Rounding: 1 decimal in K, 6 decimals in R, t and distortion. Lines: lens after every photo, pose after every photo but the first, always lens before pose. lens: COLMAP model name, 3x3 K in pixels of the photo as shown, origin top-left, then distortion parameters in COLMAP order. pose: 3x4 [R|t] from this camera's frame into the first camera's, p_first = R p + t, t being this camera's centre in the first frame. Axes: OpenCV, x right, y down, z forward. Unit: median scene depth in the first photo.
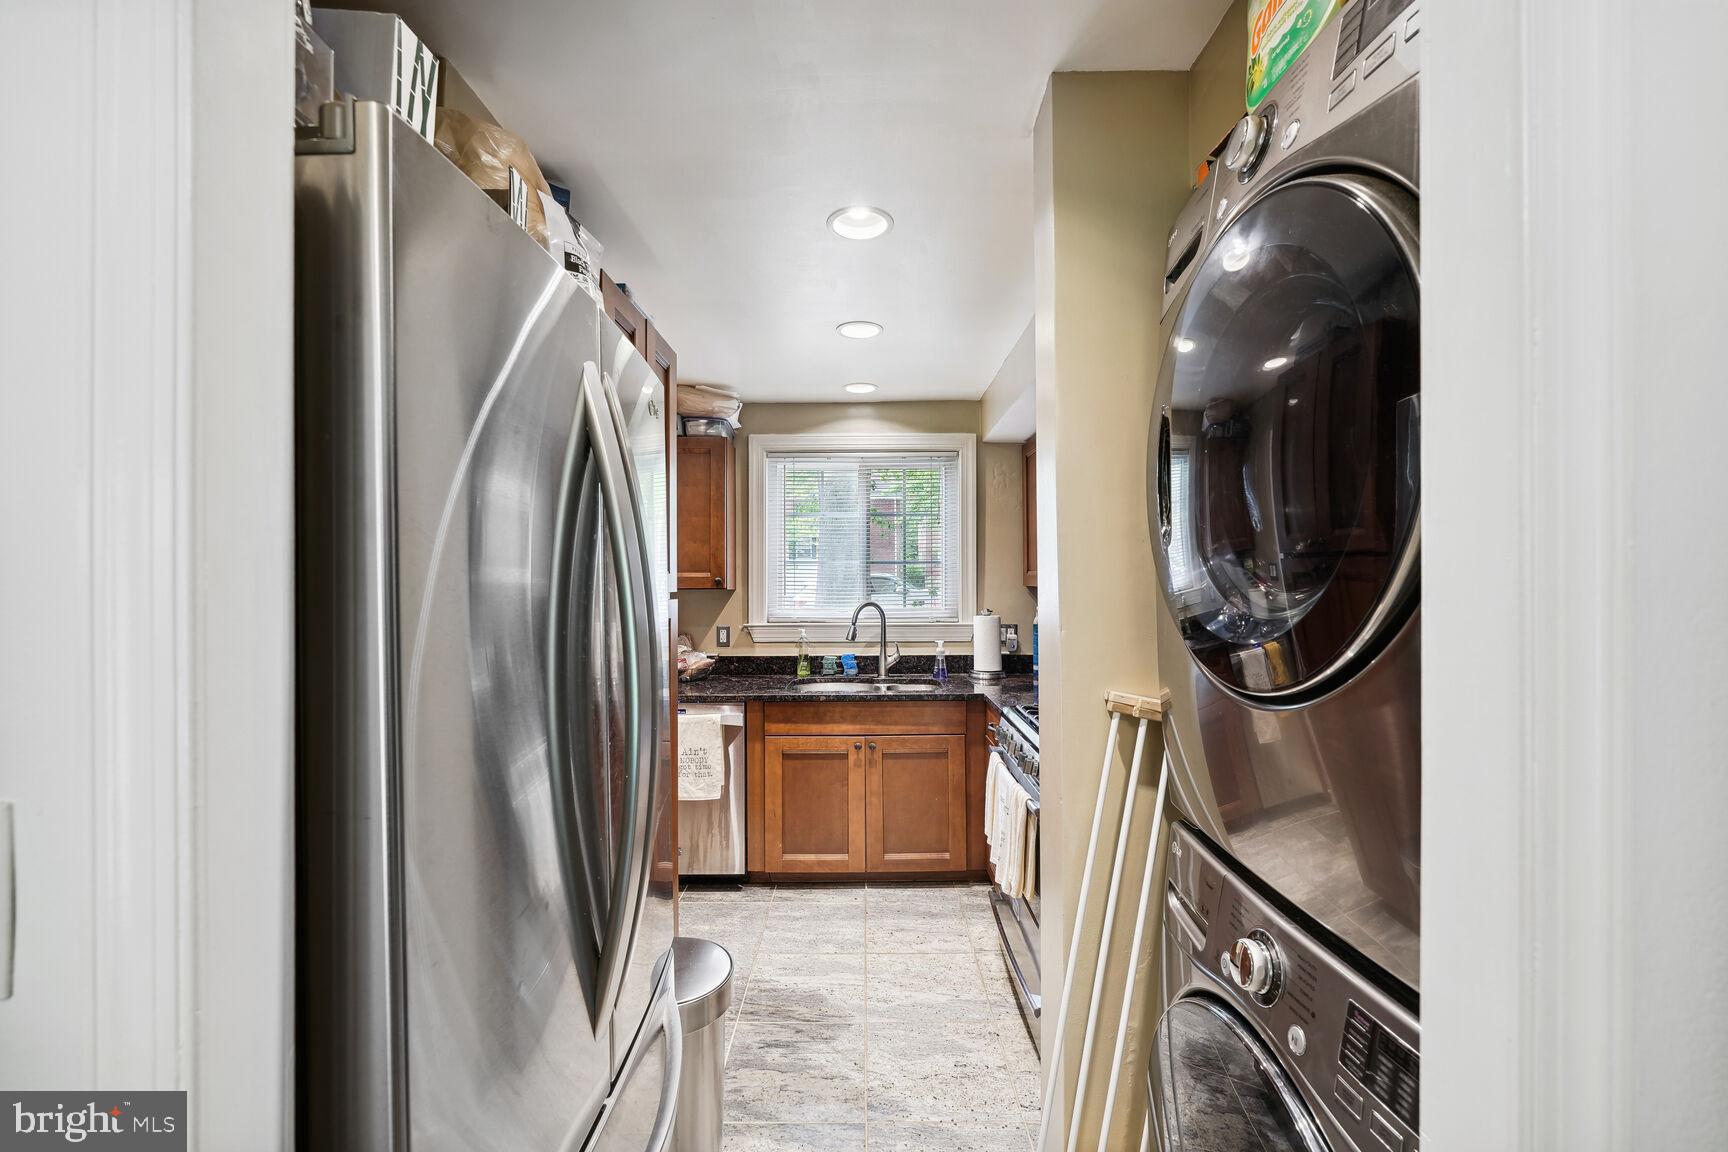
lens RADIAL K [[690.4, 0, 866.6], [0, 690.4, 581.6], [0, 0, 1]] dist [0.001083, 0.000043]
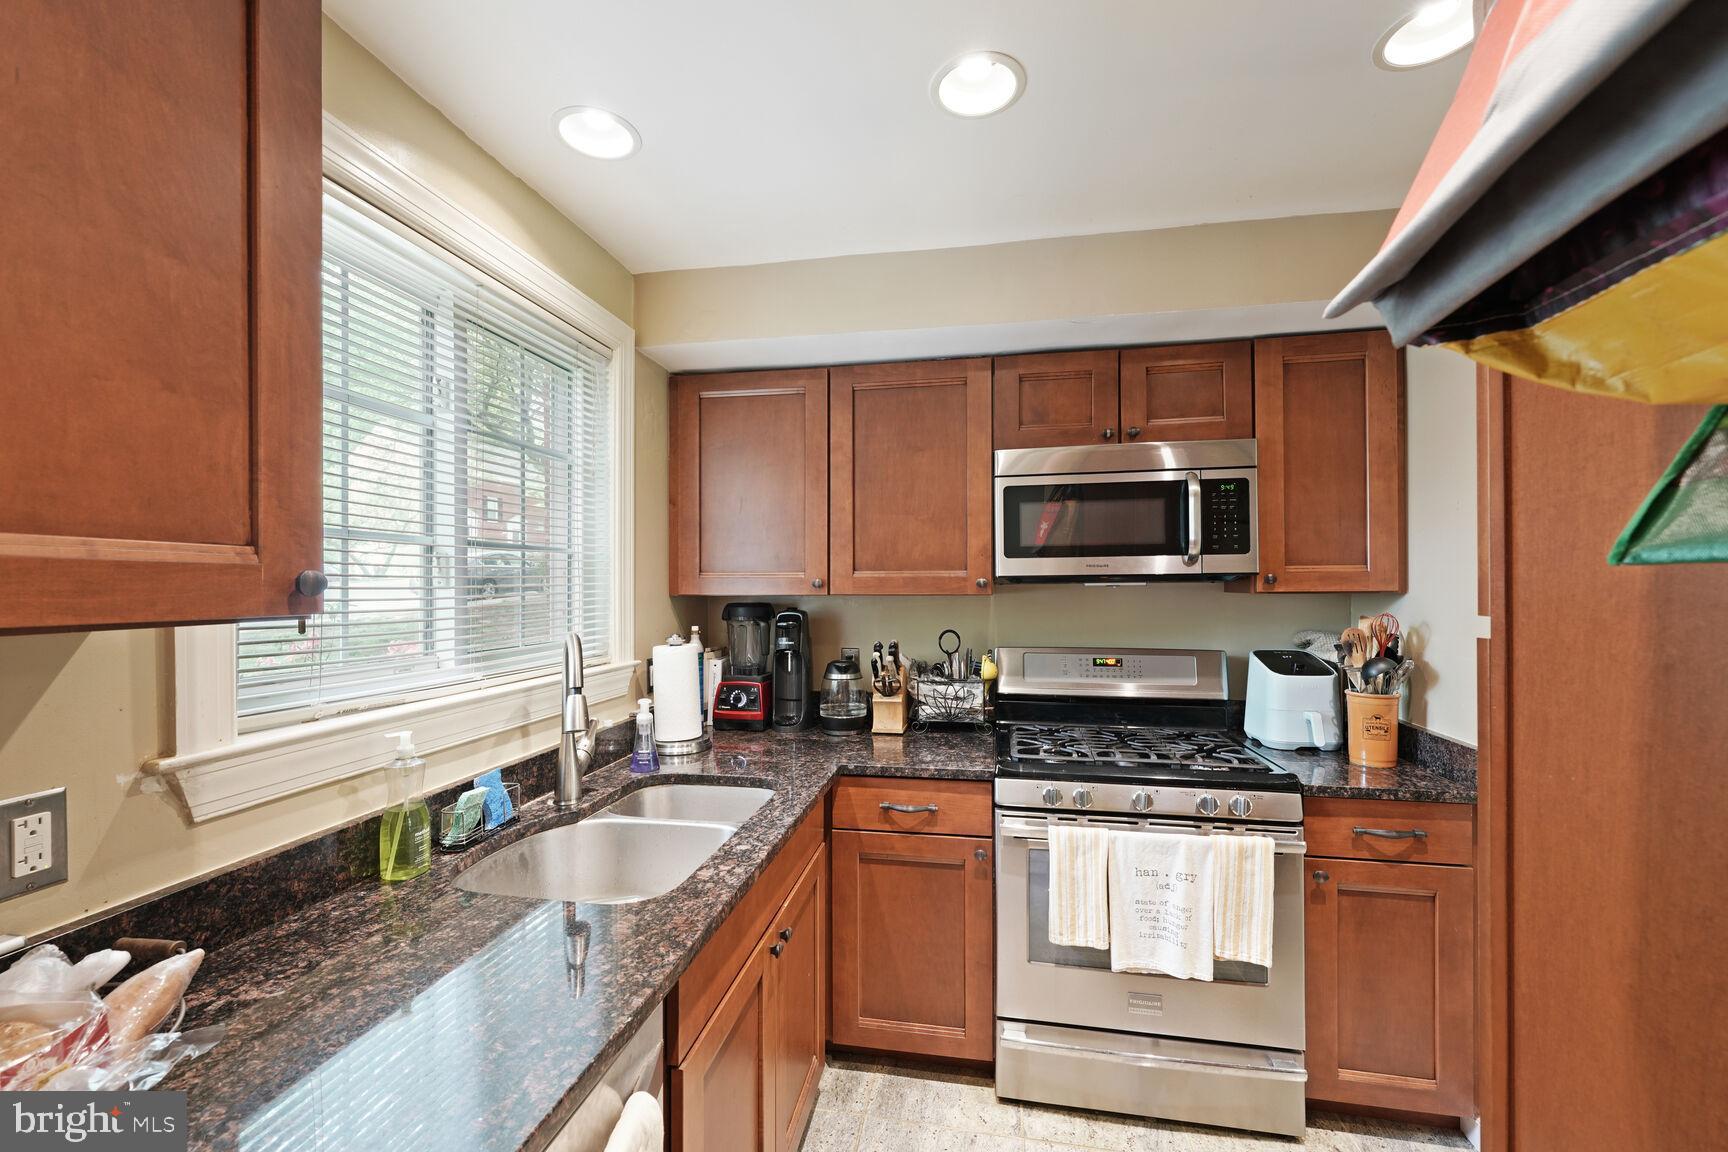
lens RADIAL K [[690.4, 0, 866.6], [0, 690.4, 581.6], [0, 0, 1]] dist [0.001083, 0.000043]
pose [[0.175041, 0.007551, 0.984532, -0.395526], [0.002013, 0.999966, -0.008028, 0.000316], [-0.984559, 0.003387, 0.175020, 0.750383]]
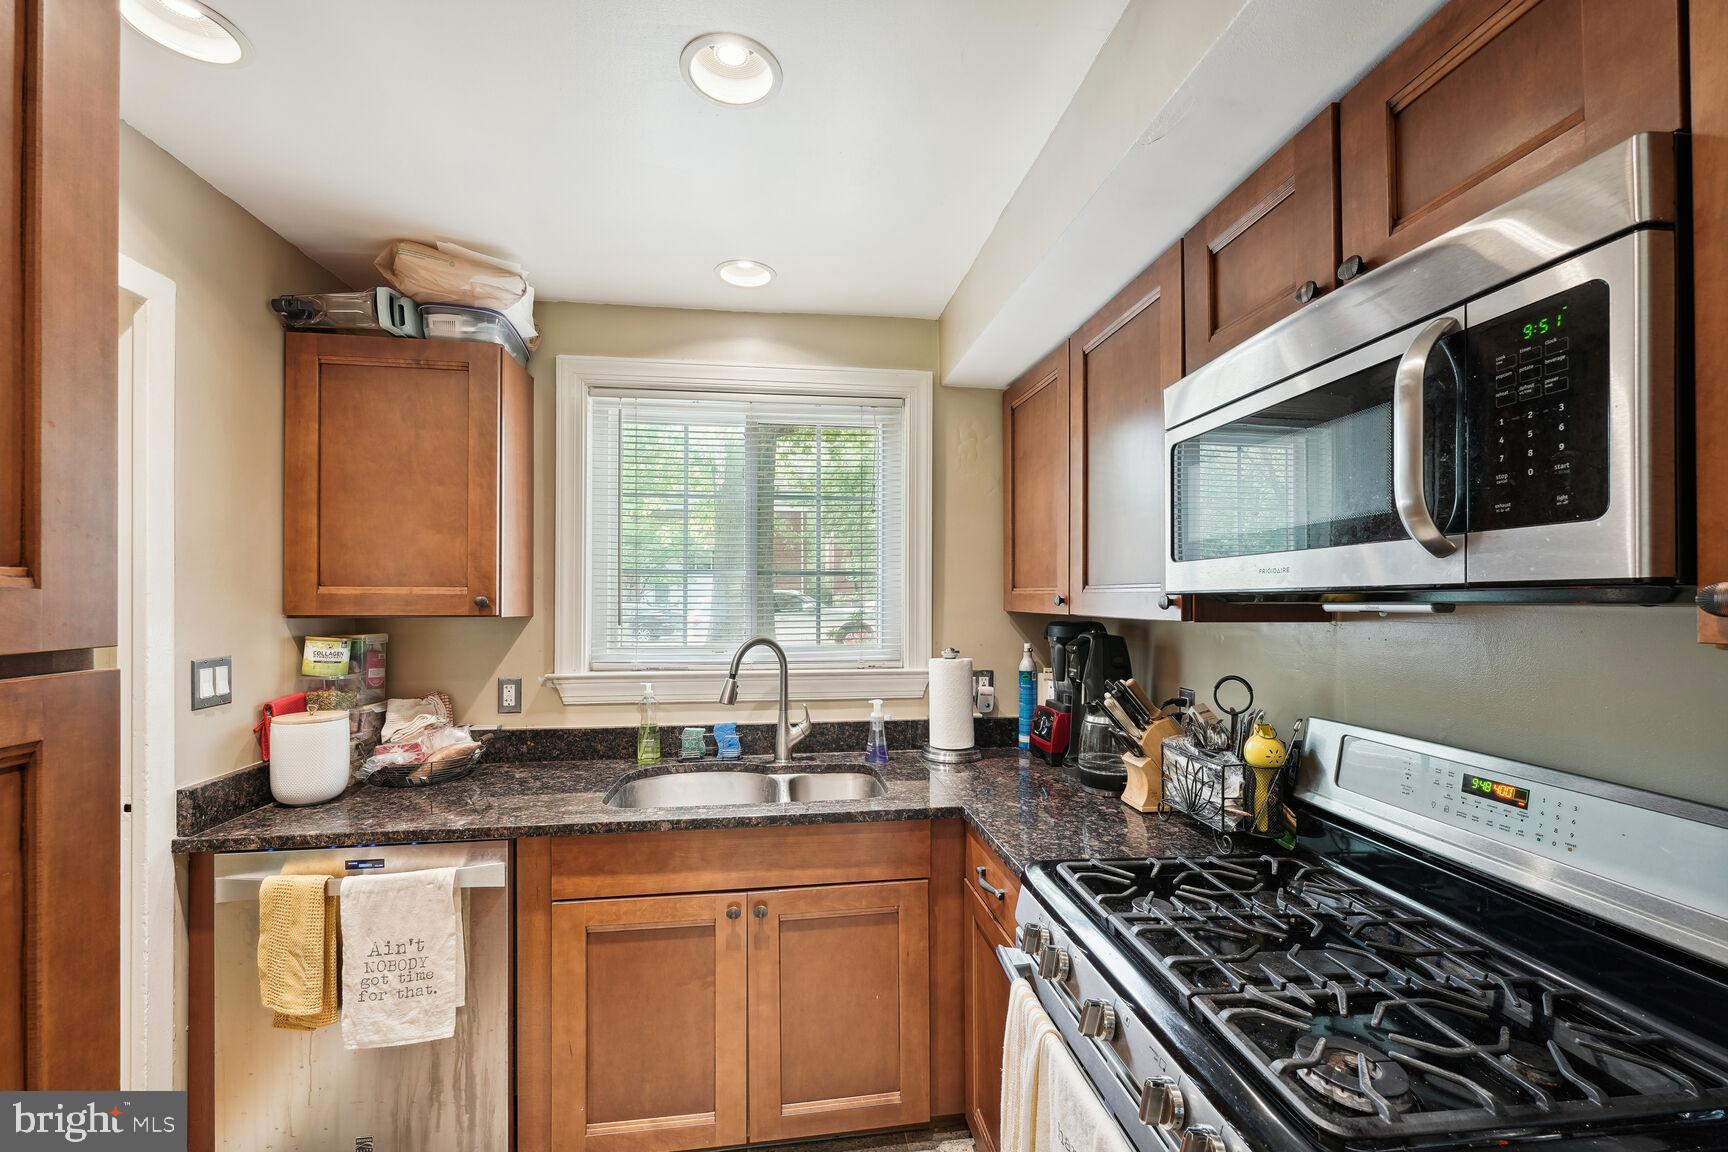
lens RADIAL K [[708.8, 0, 874.2], [0, 708.8, 595.6], [0, 0, 1]] dist [0.000475, -0.000009]
pose [[0.989710, 0.003780, 0.143035, 0.013853], [-0.003450, 0.999991, -0.002551, -0.005504], [-0.143043, 0.002032, 0.989714, 0.380396]]
